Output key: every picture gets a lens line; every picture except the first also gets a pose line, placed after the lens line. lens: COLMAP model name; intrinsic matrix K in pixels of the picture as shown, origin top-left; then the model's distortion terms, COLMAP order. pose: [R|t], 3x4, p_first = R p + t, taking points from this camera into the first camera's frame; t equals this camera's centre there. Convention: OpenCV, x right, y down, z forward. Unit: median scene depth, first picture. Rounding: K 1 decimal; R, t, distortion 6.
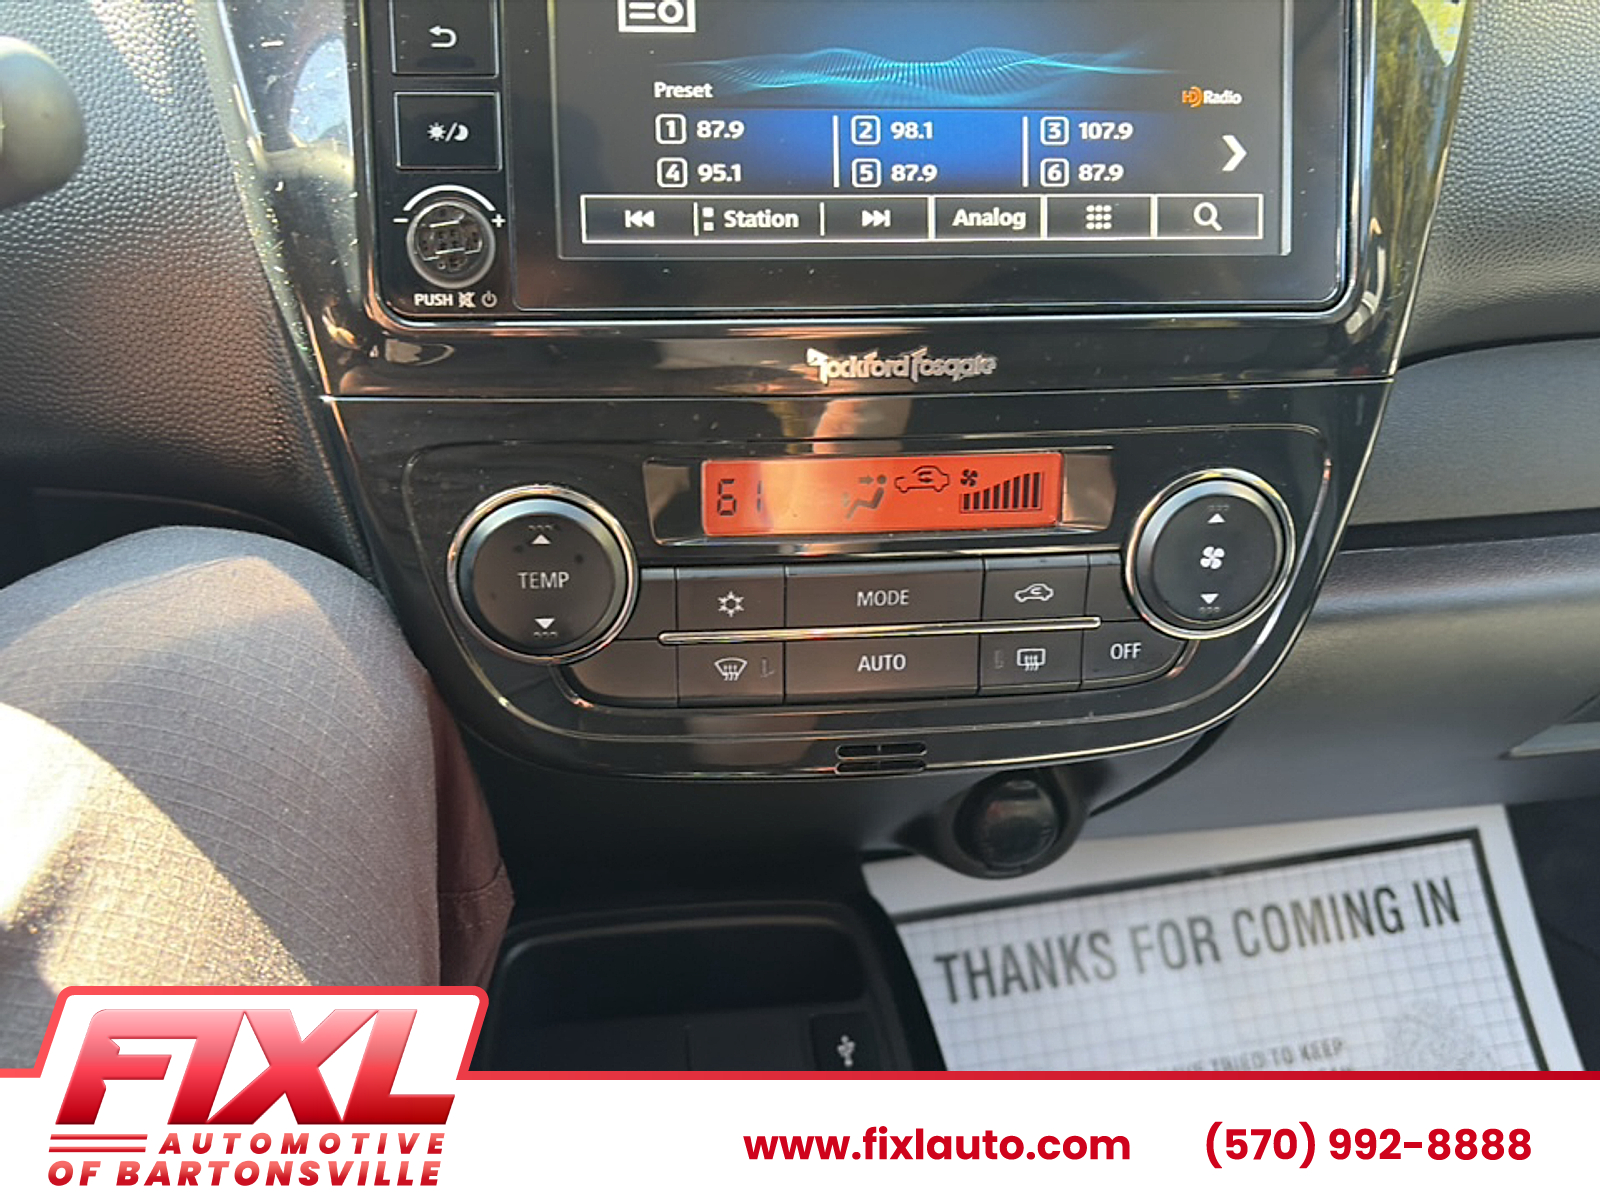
lens RADIAL K [[1686.6, 0, 800.7], [0, 1686.6, 623.3], [0, 0, 1]] dist [0.021518, 0.001227]
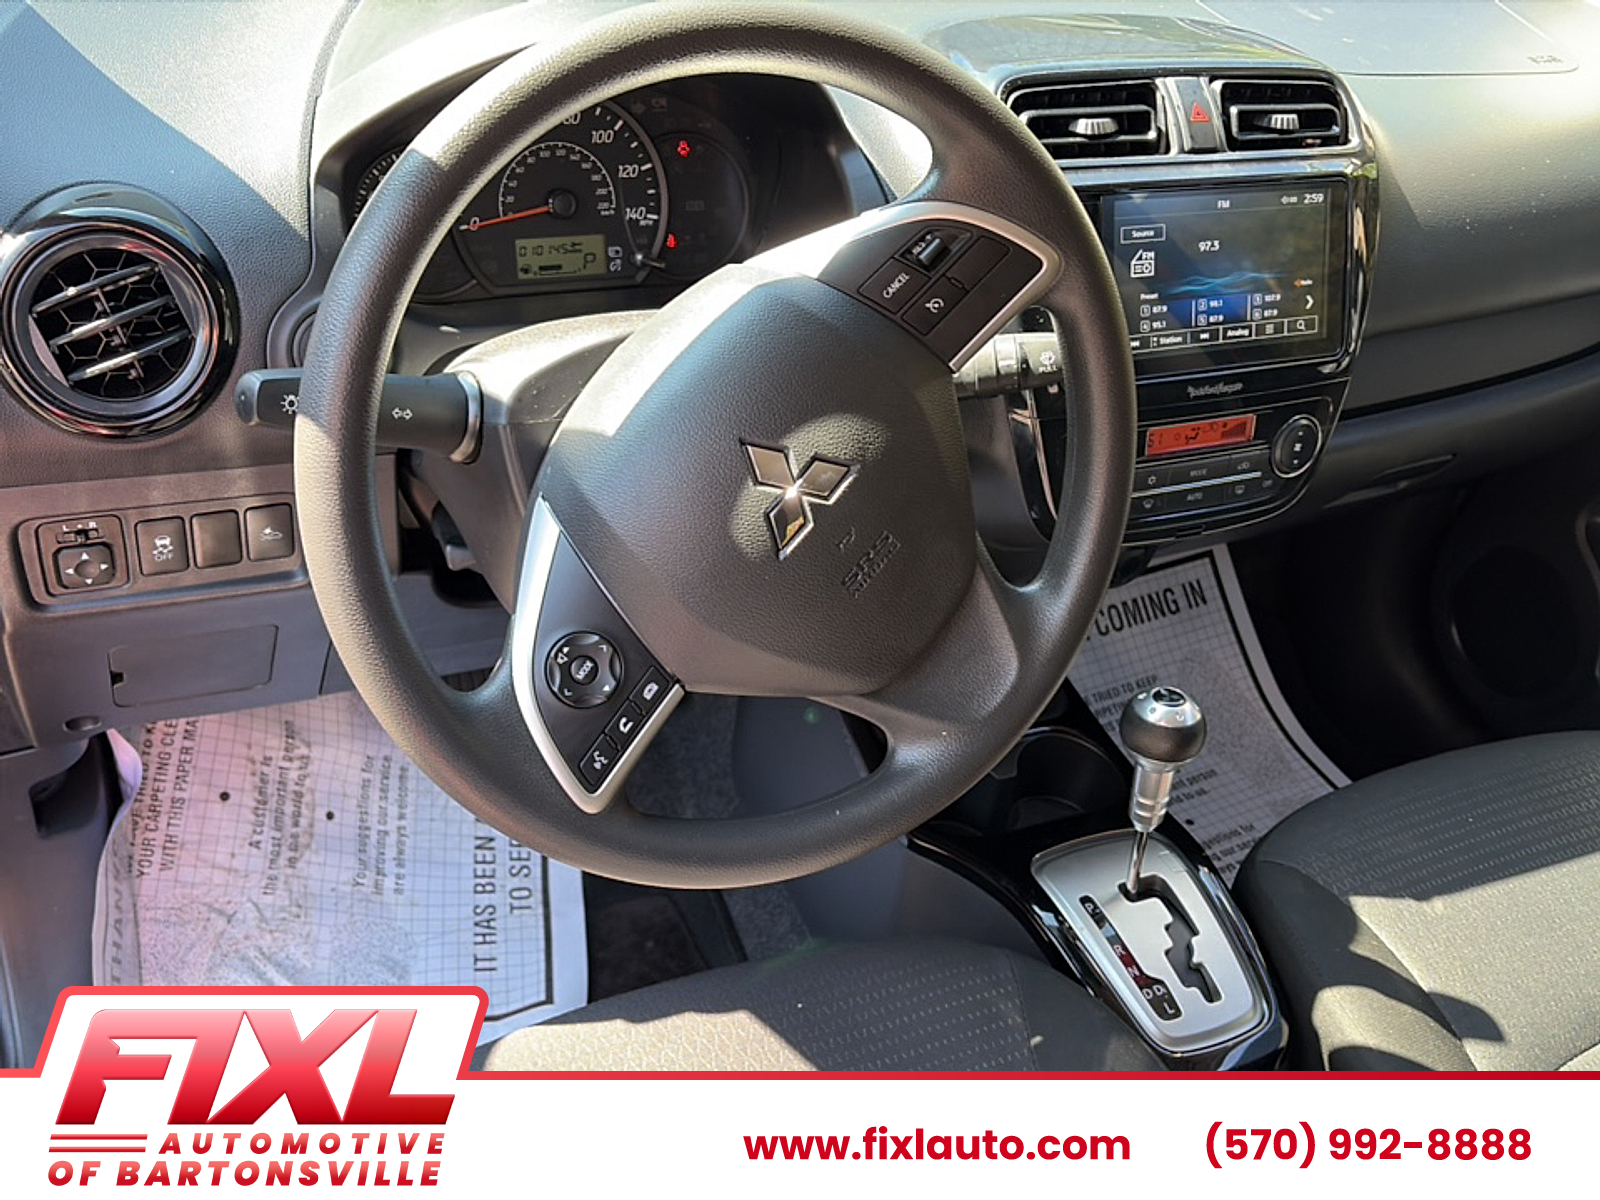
lens RADIAL K [[1686.6, 0, 800.7], [0, 1686.6, 623.3], [0, 0, 1]] dist [0.021518, 0.001227]
pose [[0.950288, -0.105921, 0.292804, -1.421091], [0.067831, 0.988200, 0.137334, -0.197522], [-0.303896, -0.110645, 0.946258, -1.443304]]
